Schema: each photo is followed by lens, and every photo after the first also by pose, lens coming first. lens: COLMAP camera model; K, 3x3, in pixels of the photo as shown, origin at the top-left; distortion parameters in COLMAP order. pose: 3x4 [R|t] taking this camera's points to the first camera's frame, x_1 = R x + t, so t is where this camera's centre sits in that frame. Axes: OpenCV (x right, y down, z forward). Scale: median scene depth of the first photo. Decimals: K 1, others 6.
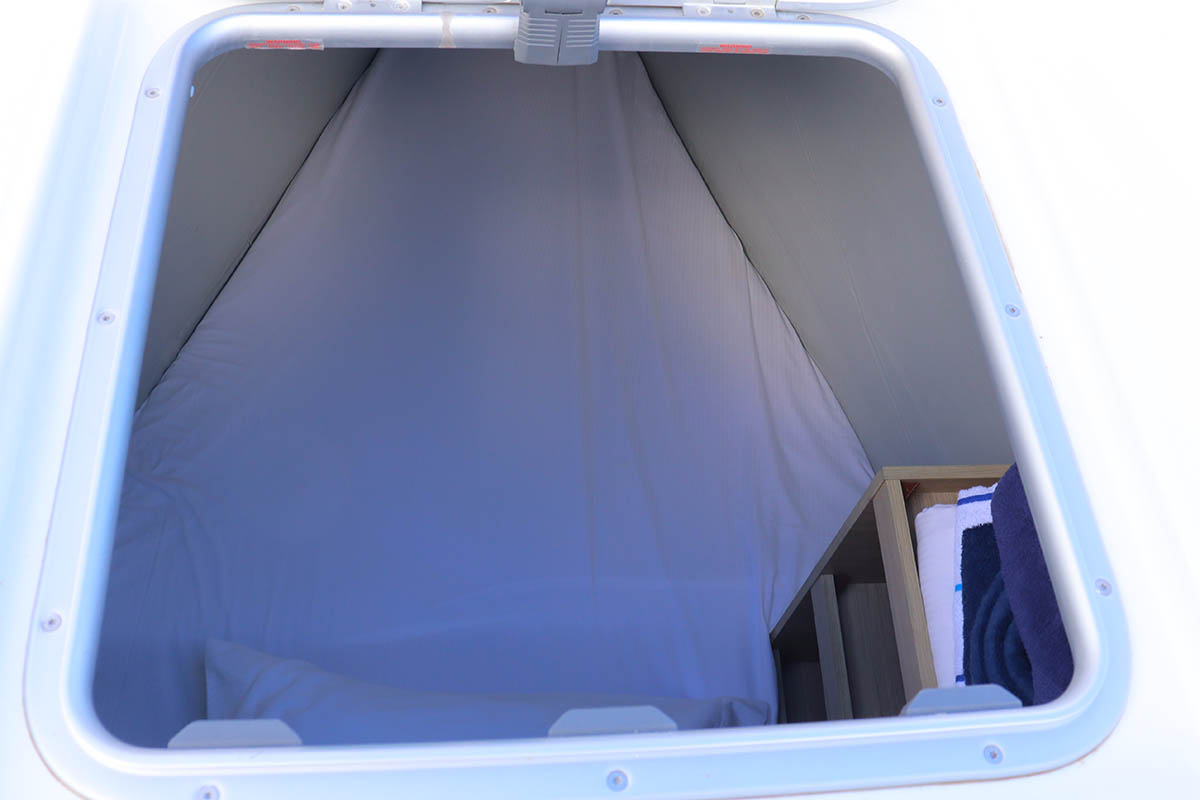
lens RADIAL K [[1190.6, 0, 600.0], [0, 1190.6, 400.0], [0, 0, 1]] dist [-0.173580, 0.150126]
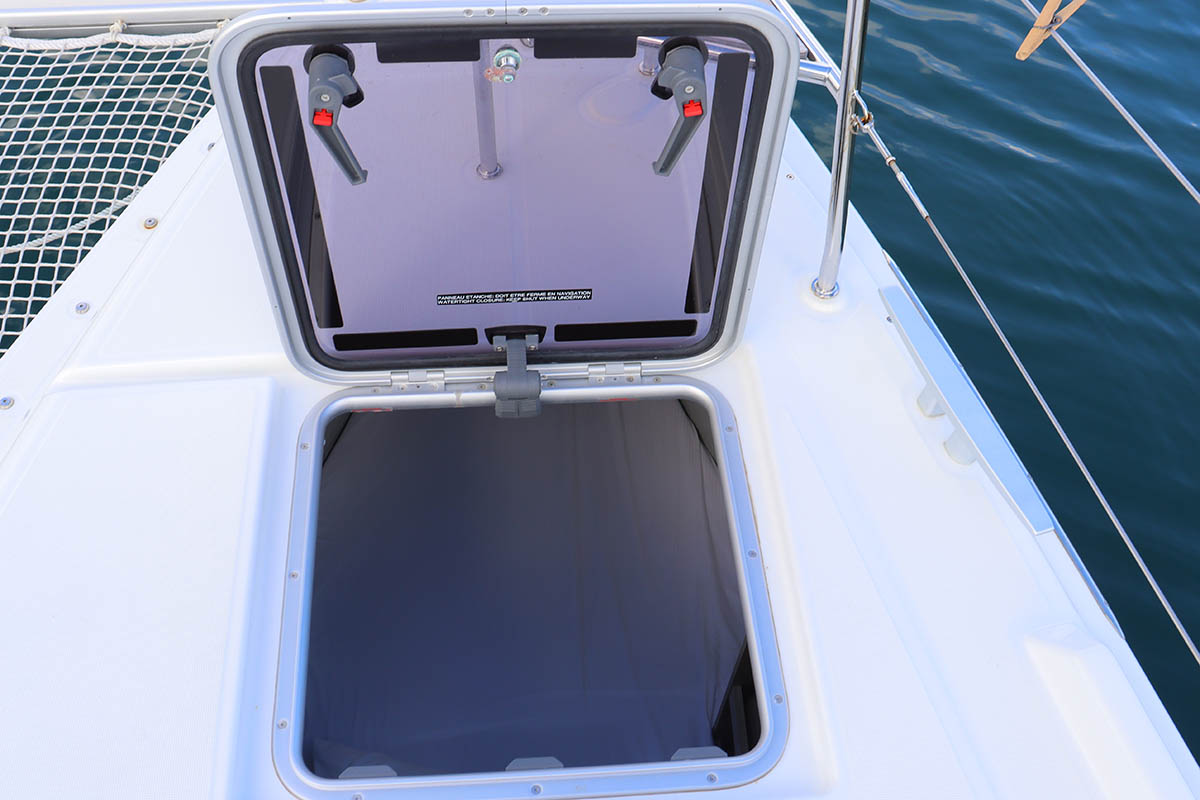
lens RADIAL K [[1231.7, 0, 600.0], [0, 1231.7, 400.0], [0, 0, 1]] dist [-0.096159, 0.004857]
pose [[0.998896, -0.029609, -0.036475, 0.201198], [0.026696, 0.996602, -0.077916, -0.195156], [0.038658, 0.076856, 0.996292, -1.144613]]
